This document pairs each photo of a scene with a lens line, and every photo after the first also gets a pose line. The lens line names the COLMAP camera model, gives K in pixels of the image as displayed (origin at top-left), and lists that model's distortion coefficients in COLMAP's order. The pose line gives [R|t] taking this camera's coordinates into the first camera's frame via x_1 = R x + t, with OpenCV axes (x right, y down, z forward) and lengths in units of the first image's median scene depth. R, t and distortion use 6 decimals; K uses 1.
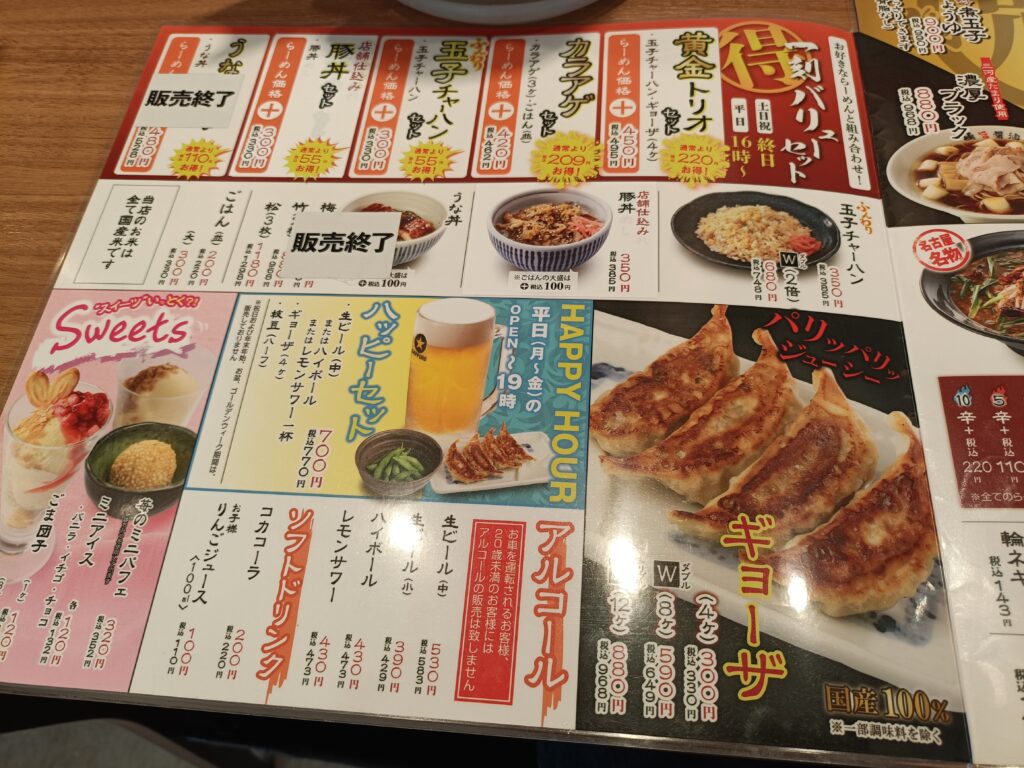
lens RADIAL K [[743.4, 0, 512.0], [0, 743.4, 384.0], [0, 0, 1]] dist [-0.000206, 0.000470]
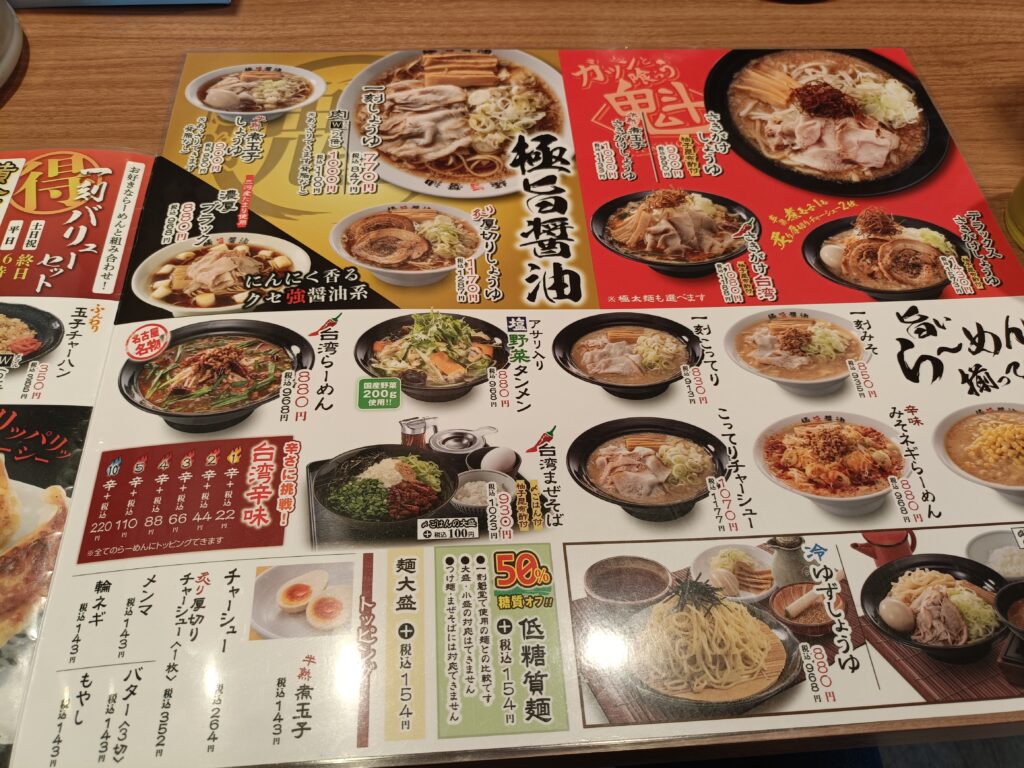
lens RADIAL K [[743.4, 0, 512.0], [0, 743.4, 384.0], [0, 0, 1]] dist [-0.000206, 0.000470]
pose [[0.985865, -0.086167, 0.143684, 0.946458], [0.098261, 0.991996, -0.079306, 0.036878], [-0.135700, 0.092303, 0.986441, -0.235305]]
